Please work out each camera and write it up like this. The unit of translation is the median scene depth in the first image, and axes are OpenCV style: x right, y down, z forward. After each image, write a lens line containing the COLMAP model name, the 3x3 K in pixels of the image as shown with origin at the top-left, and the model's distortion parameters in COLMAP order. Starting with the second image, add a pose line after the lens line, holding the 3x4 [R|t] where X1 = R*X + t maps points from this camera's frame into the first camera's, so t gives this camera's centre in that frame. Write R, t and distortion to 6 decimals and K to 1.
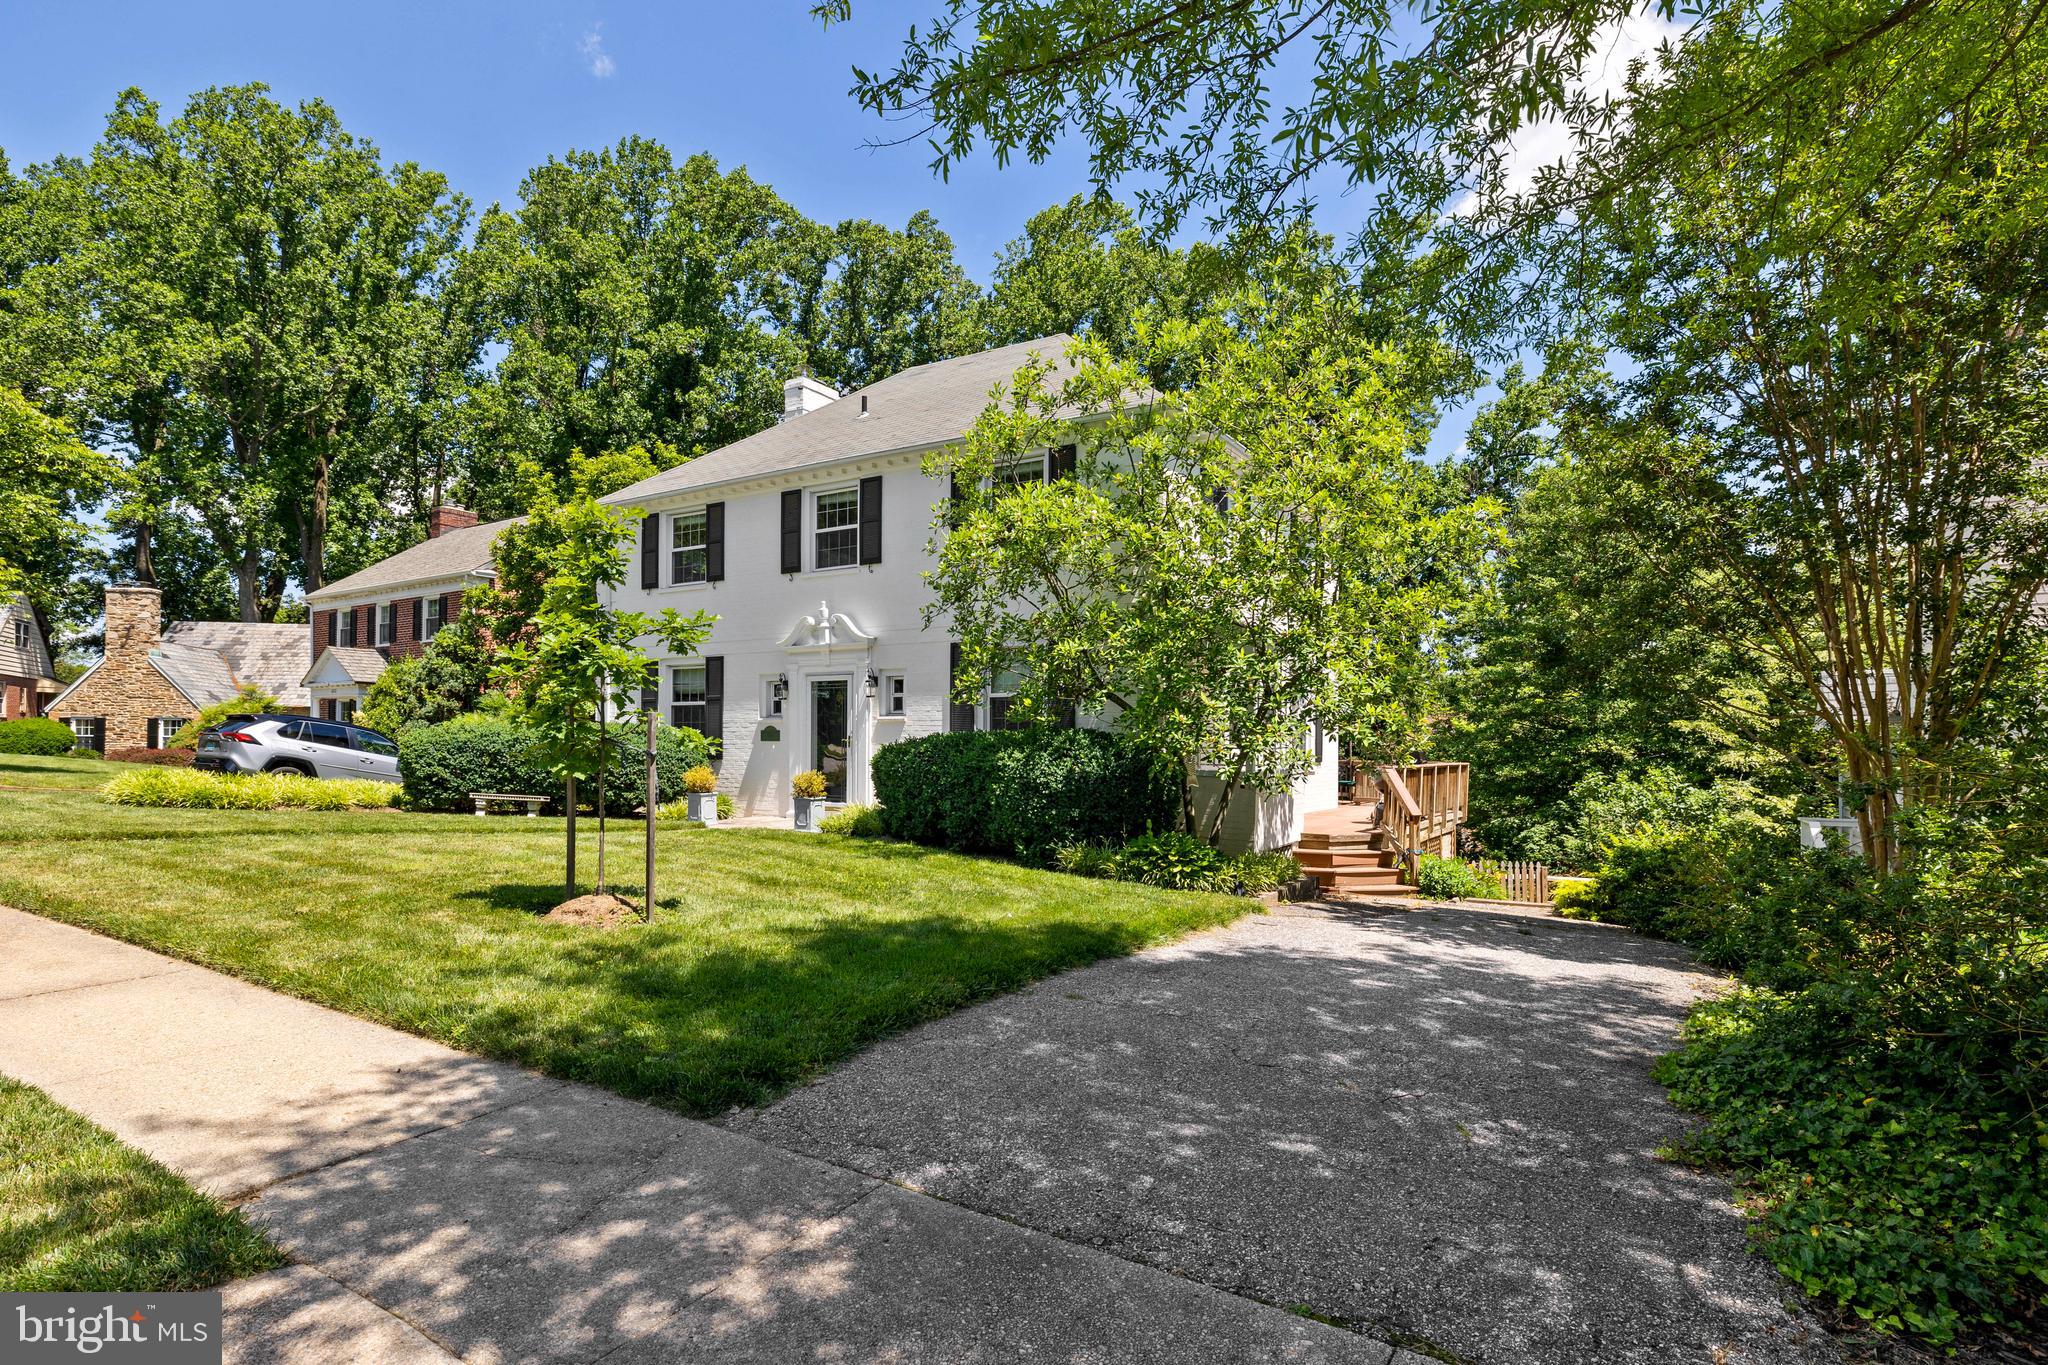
lens RADIAL K [[1079.9, 0, 1023.3], [0, 1079.9, 724.6], [0, 0, 1]] dist [-0.086114, 0.000084]
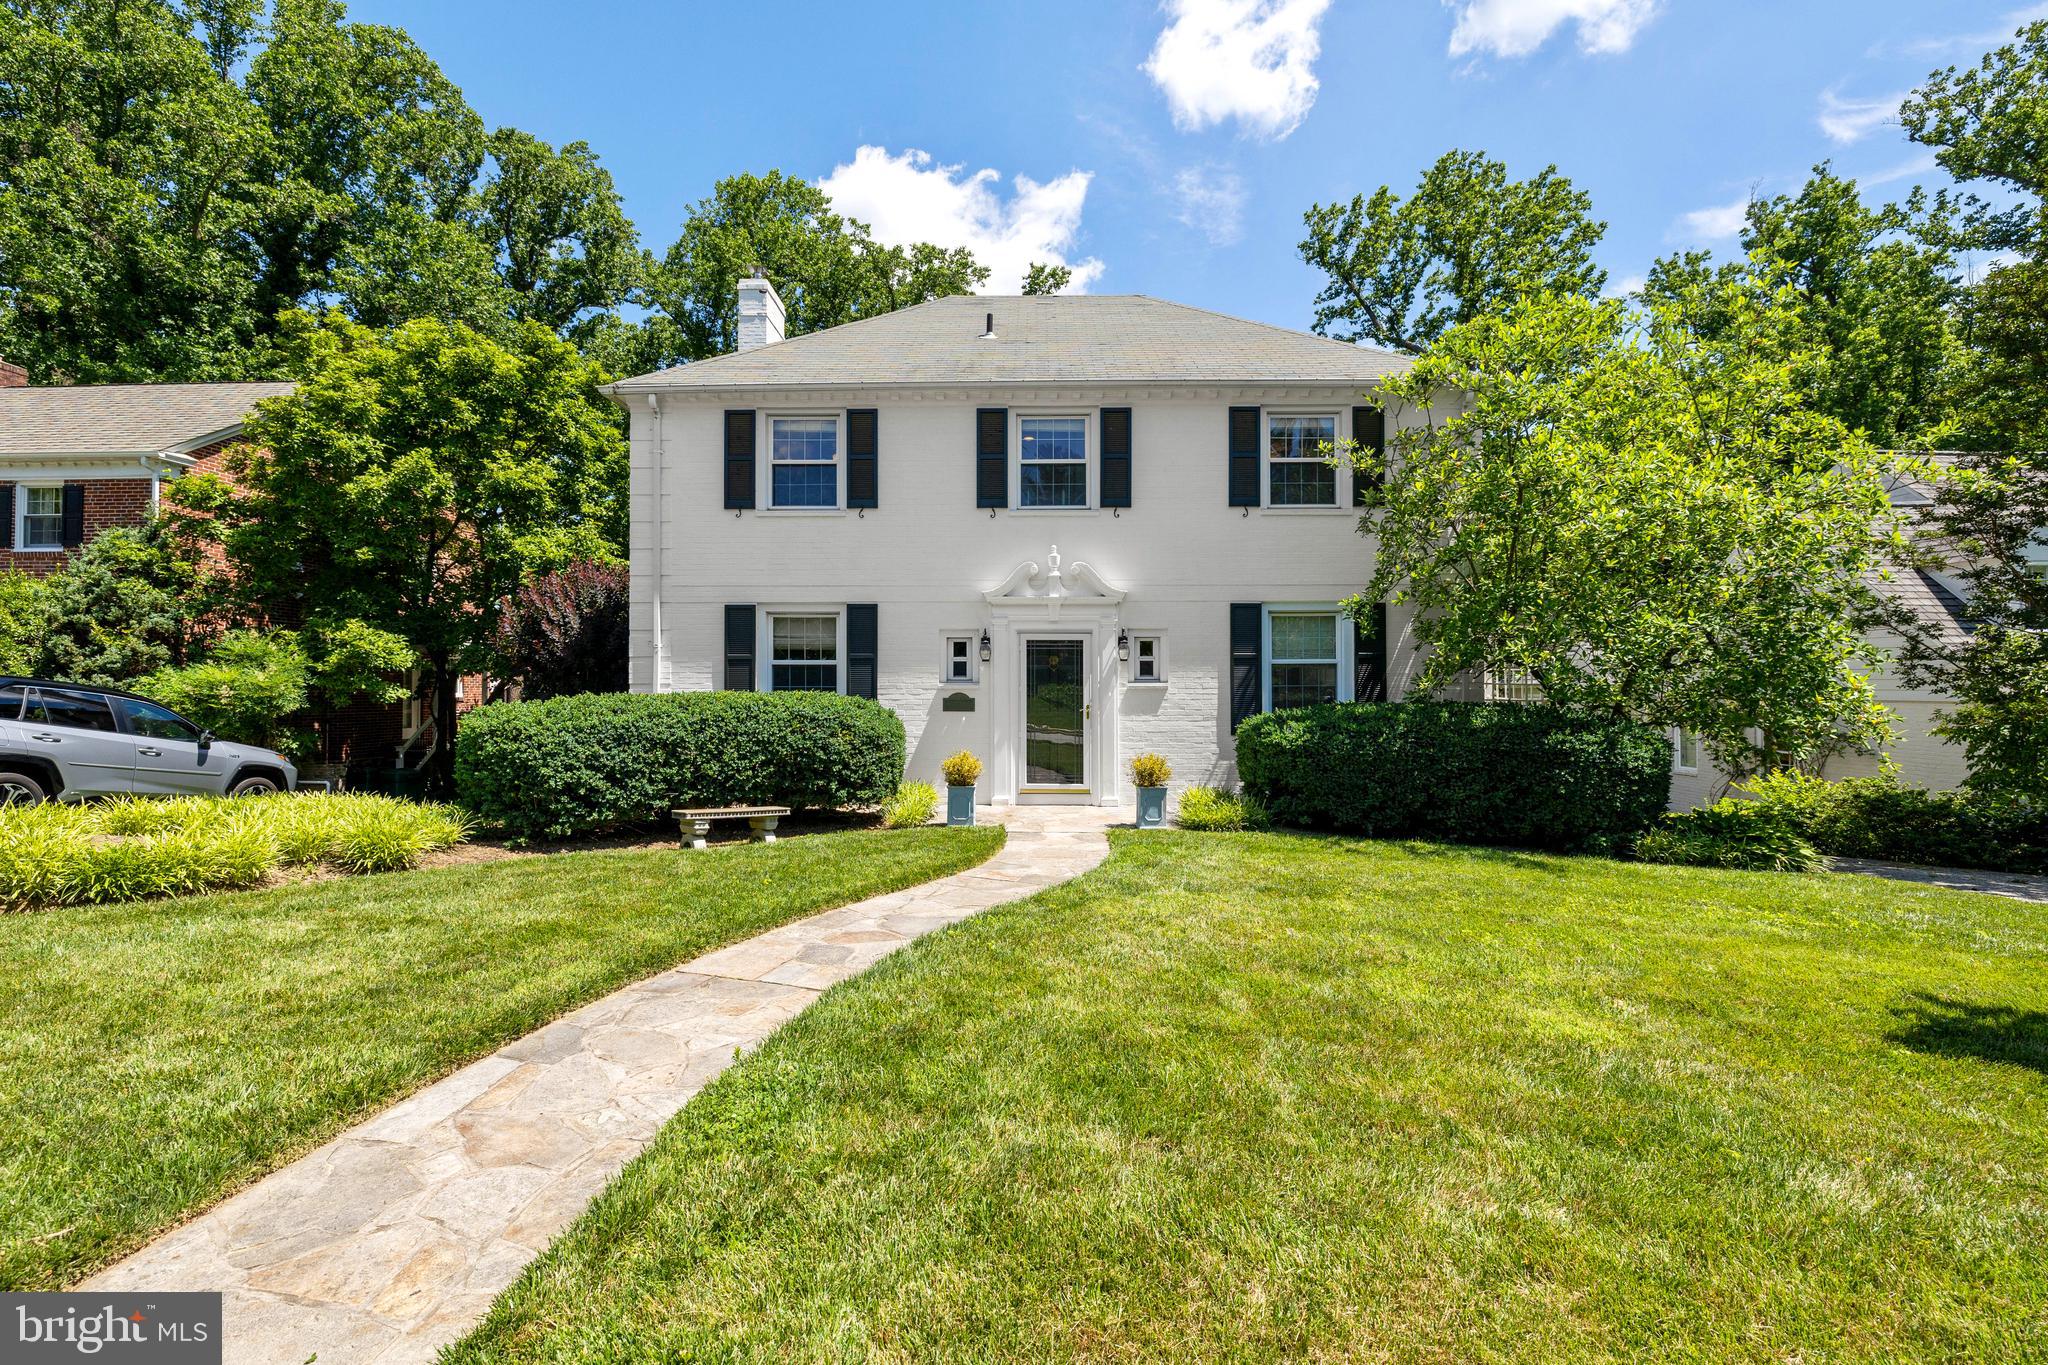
lens RADIAL K [[870.9, 0, 1013.8], [0, 870.9, 669.5], [0, 0, 1]] dist [0.001049, 0.000368]
pose [[0.869079, 0.005199, 0.494646, -0.534191], [-0.006117, 0.999981, 0.000236, -0.017209], [-0.494635, -0.003231, 0.869095, 0.404865]]
